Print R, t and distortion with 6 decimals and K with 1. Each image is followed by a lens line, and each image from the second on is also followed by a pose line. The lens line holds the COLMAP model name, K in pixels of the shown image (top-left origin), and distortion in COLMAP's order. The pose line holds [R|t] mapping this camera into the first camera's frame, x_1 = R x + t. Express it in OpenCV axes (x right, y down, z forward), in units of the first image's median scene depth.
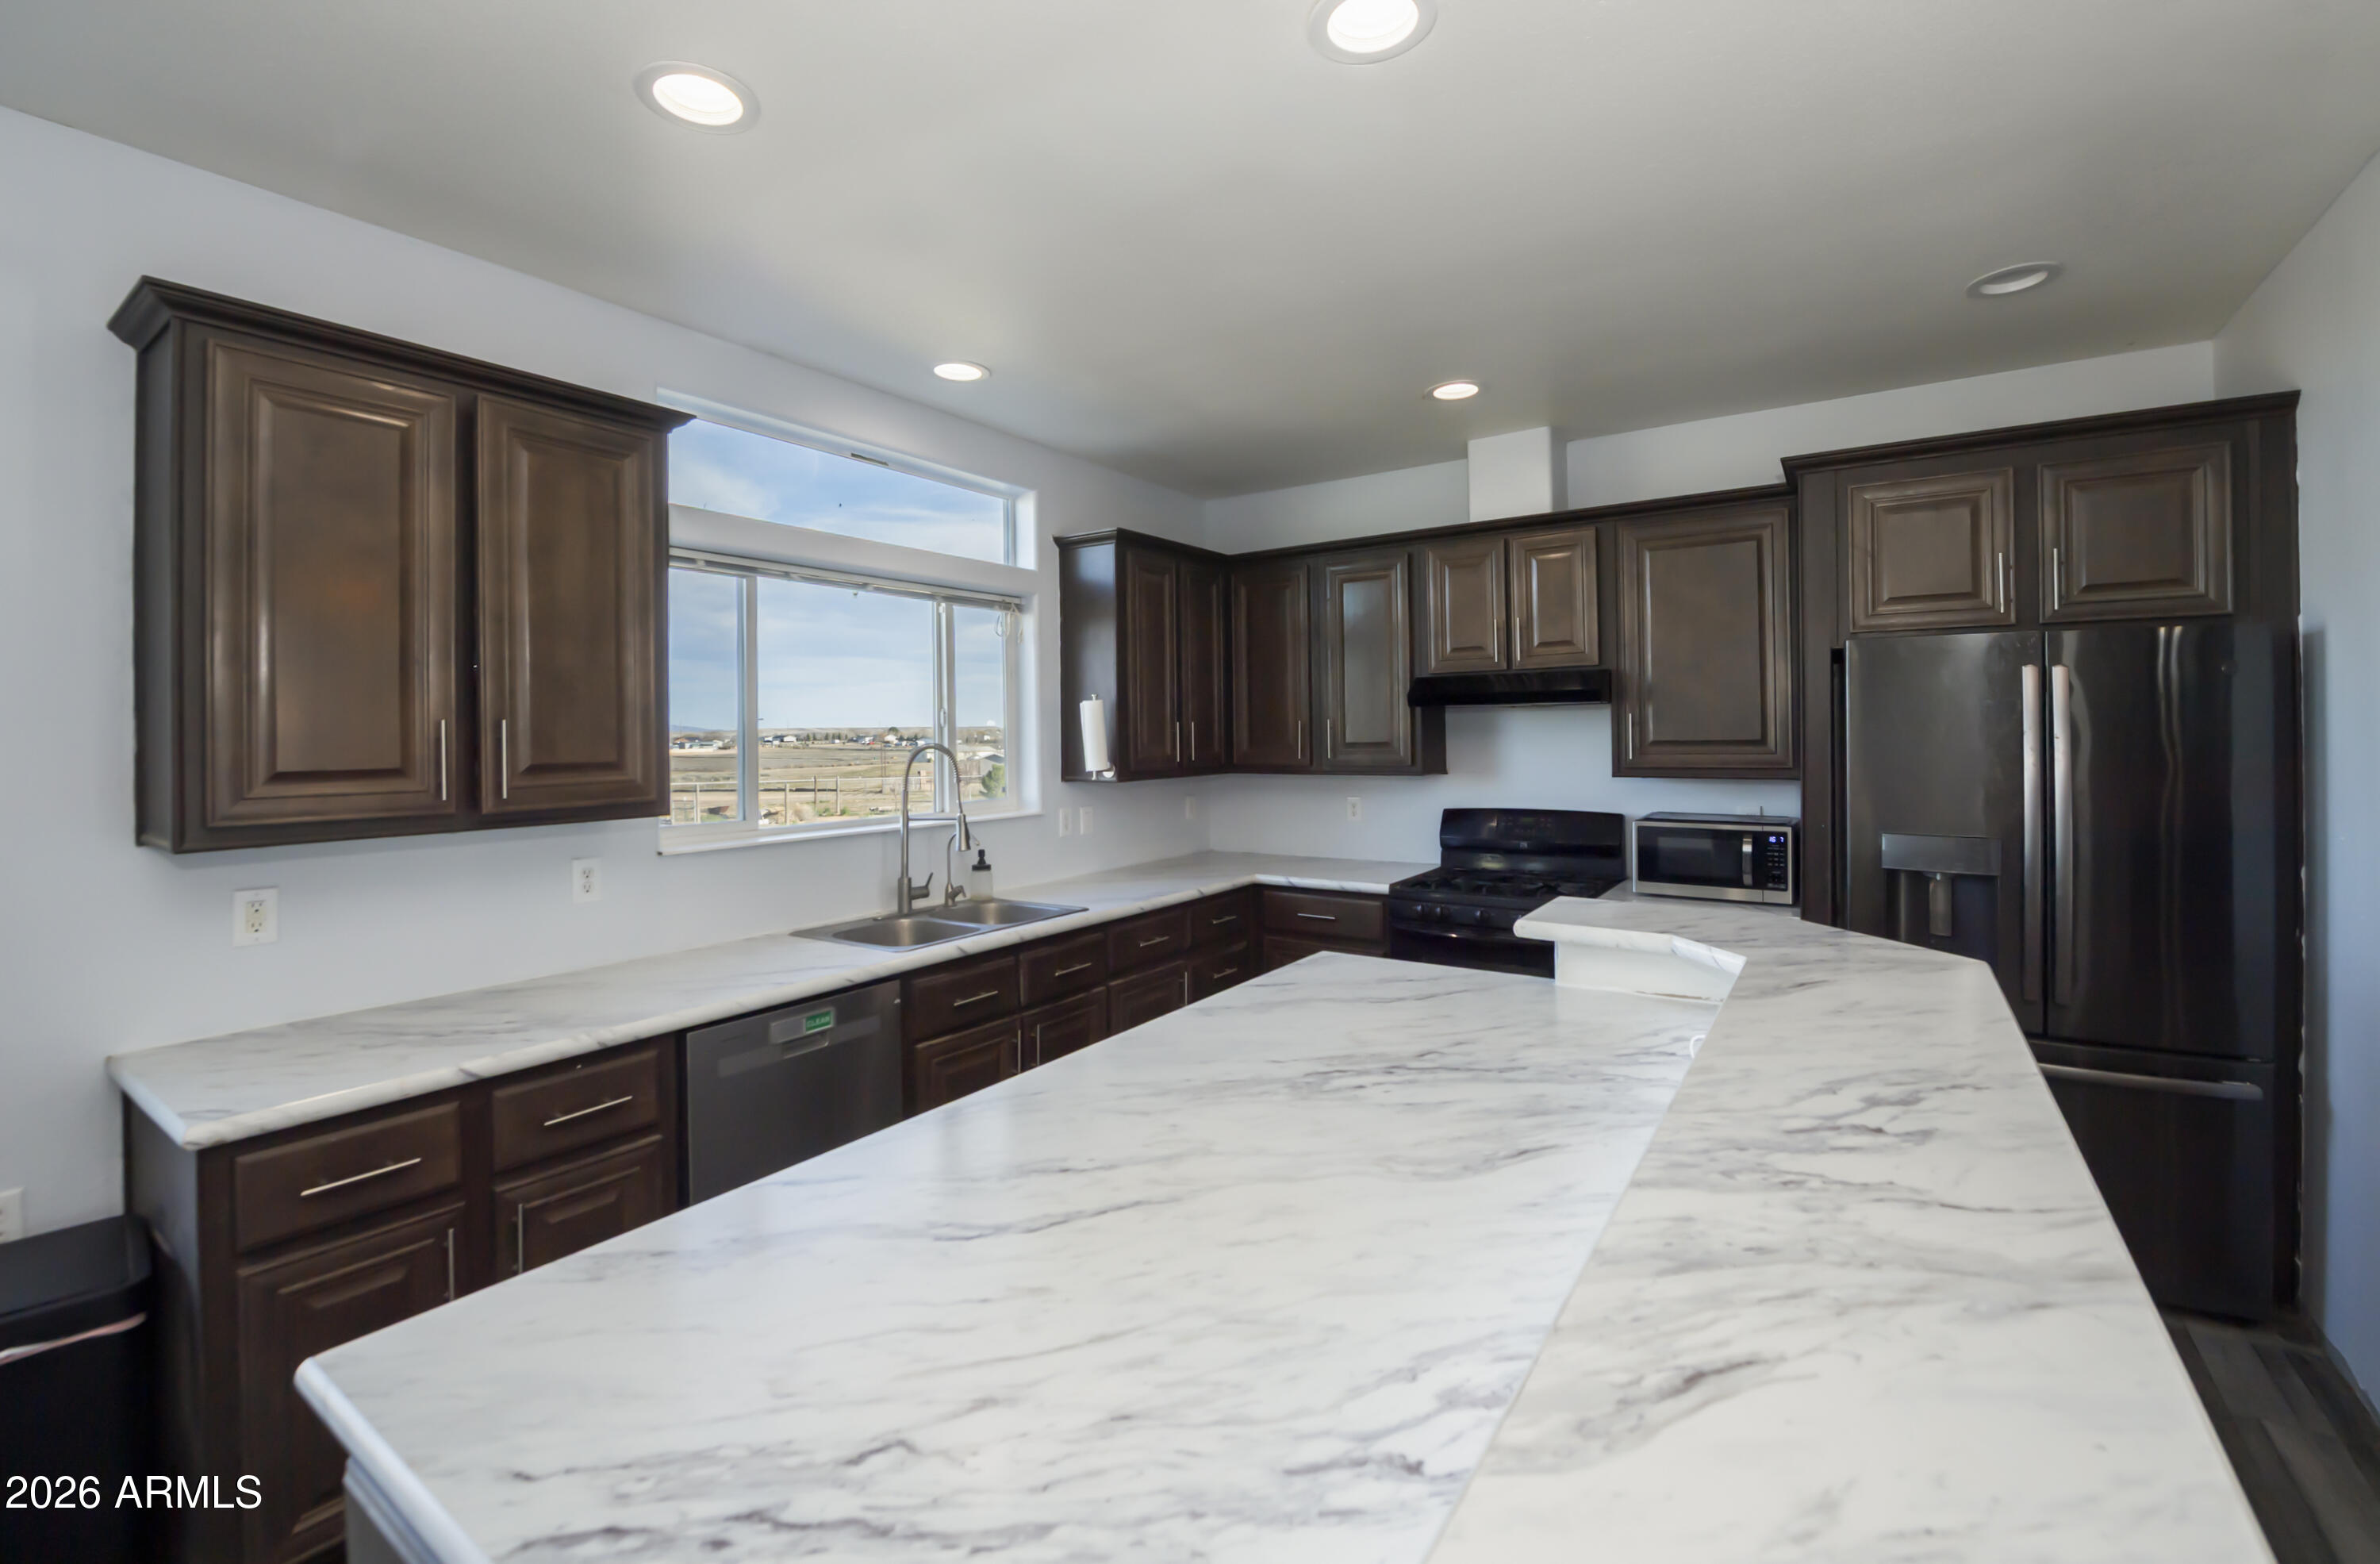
lens RADIAL K [[1005.5, 0, 1210.2], [0, 1005.5, 733.8], [0, 0, 1]] dist [-0.001405, -0.000561]
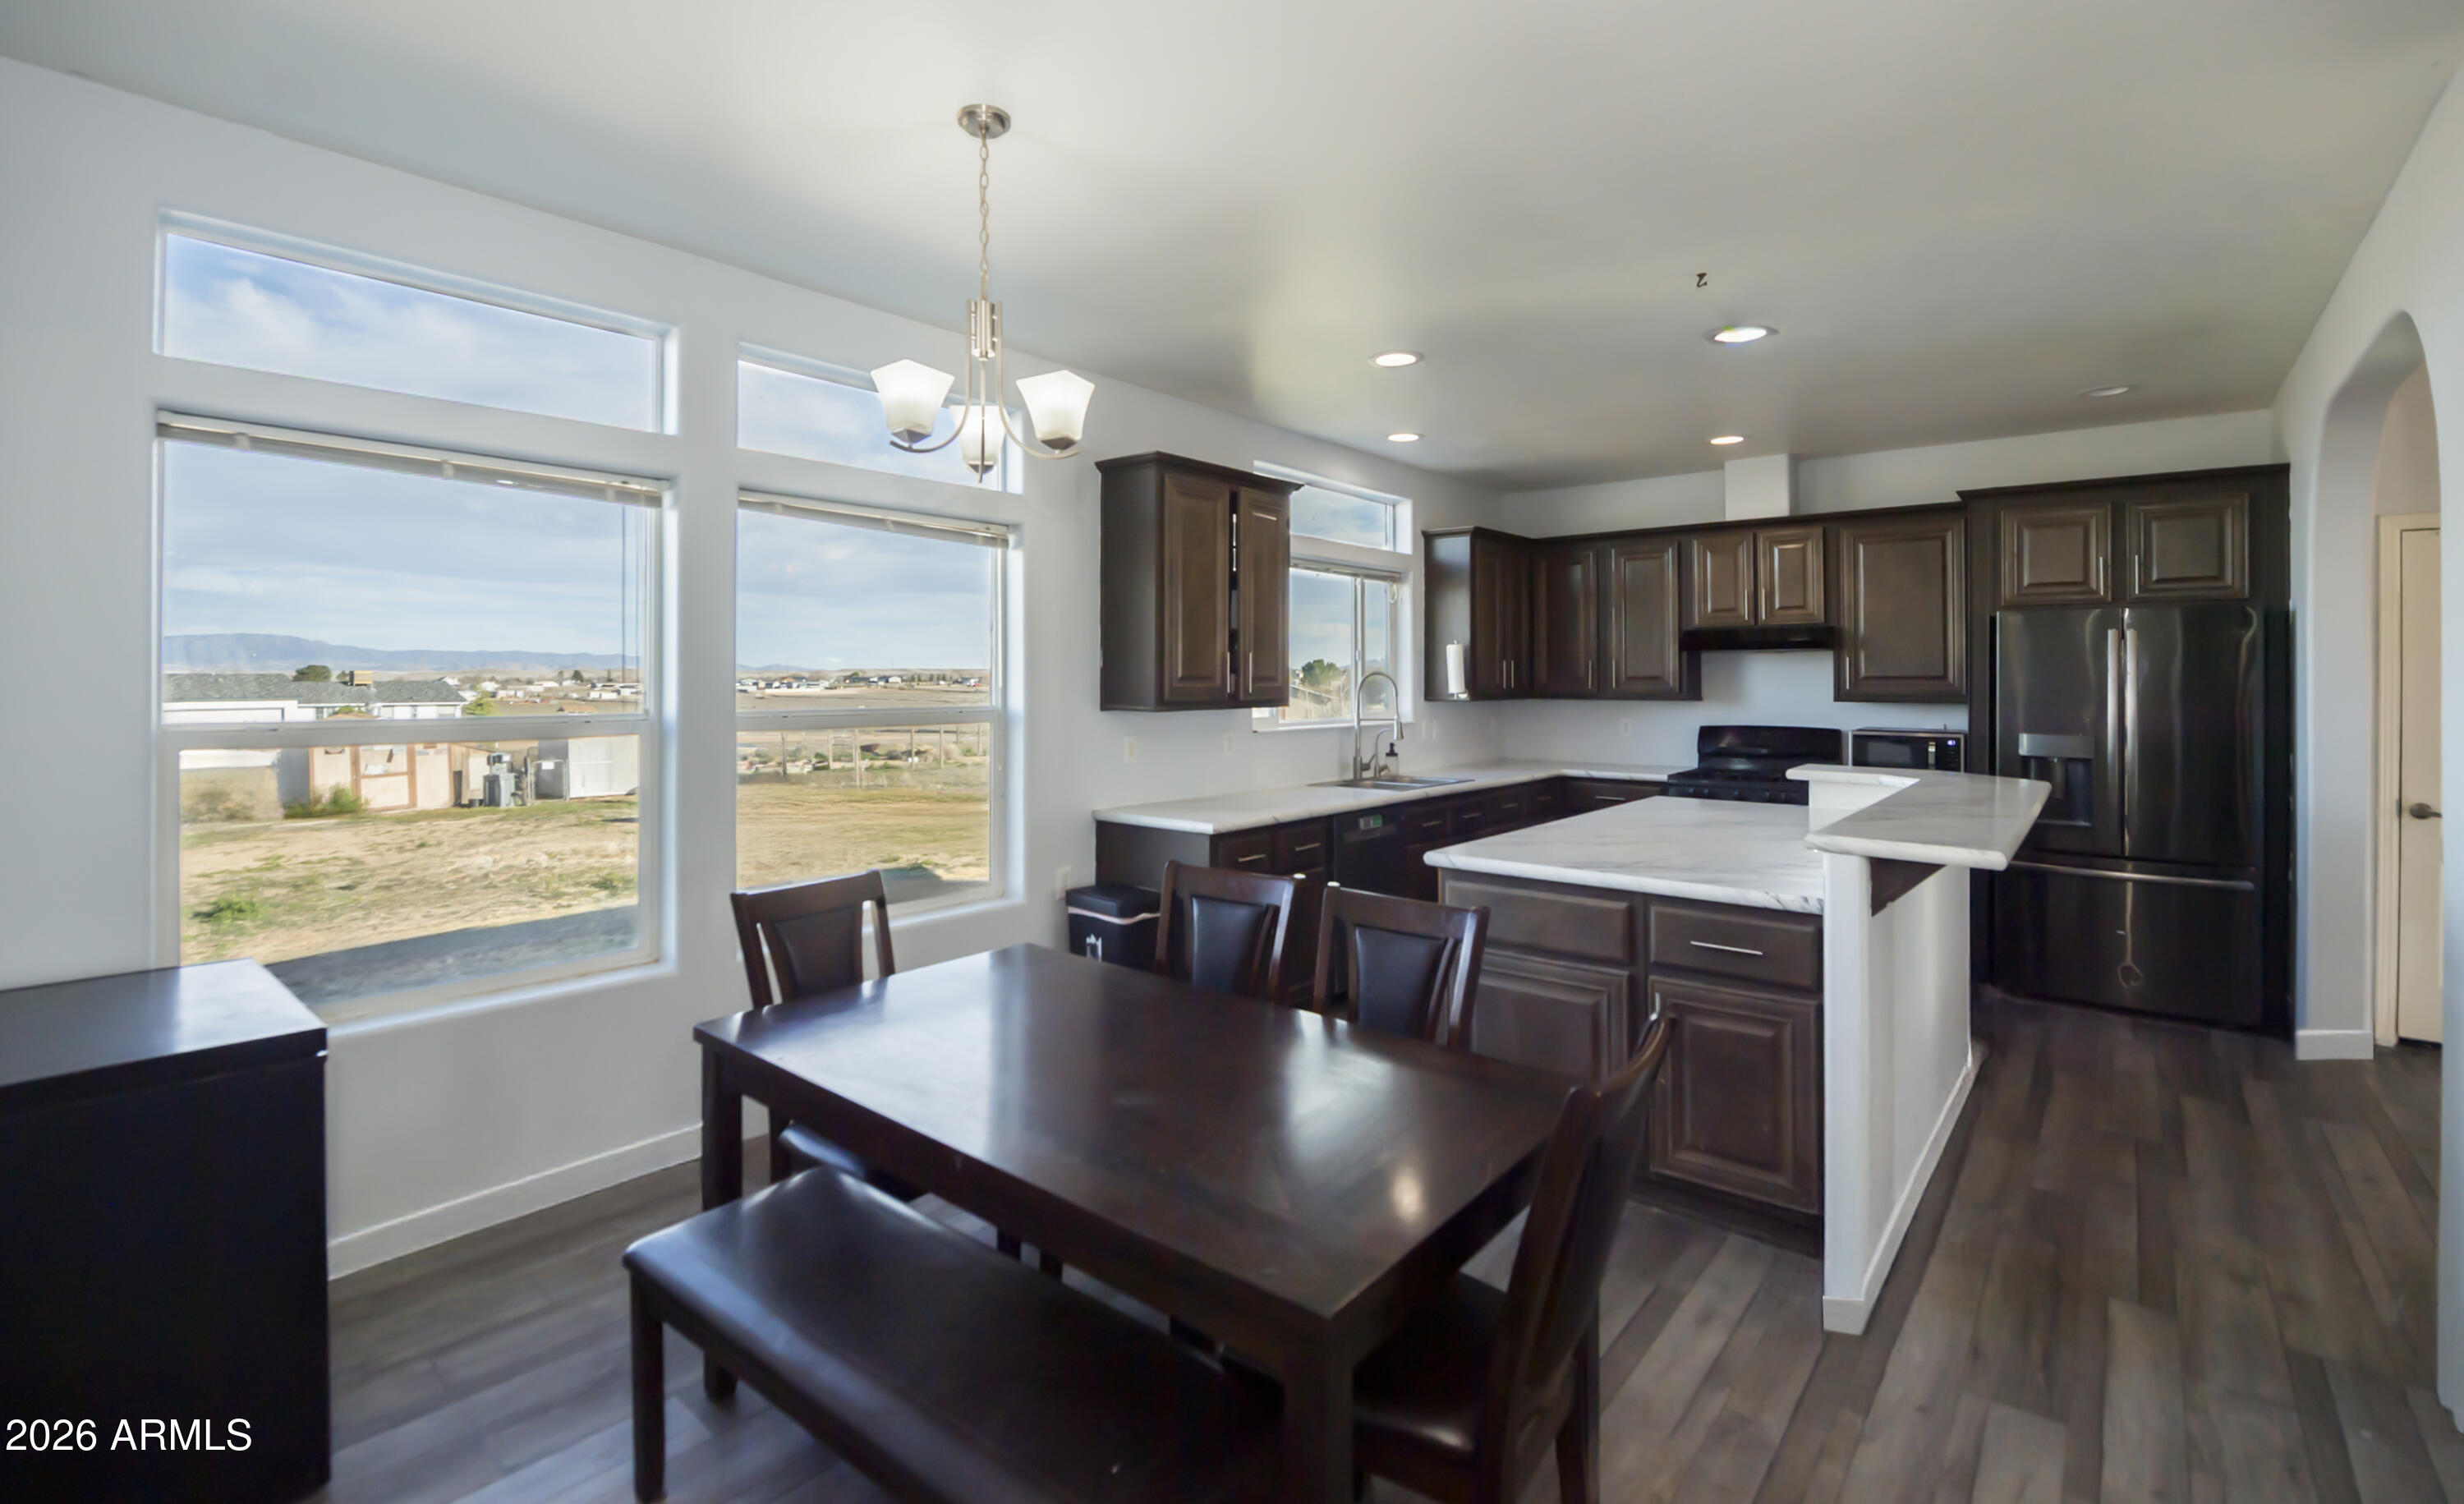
lens RADIAL K [[1102.8, 0, 1205.2], [0, 1102.8, 674.2], [0, 0, 1]] dist [0.001392, 0.000983]
pose [[0.993879, 0.011821, -0.109836, -0.317975], [-0.012327, 0.999916, -0.003929, 0.021428], [0.109780, 0.005259, 0.993942, -0.662295]]
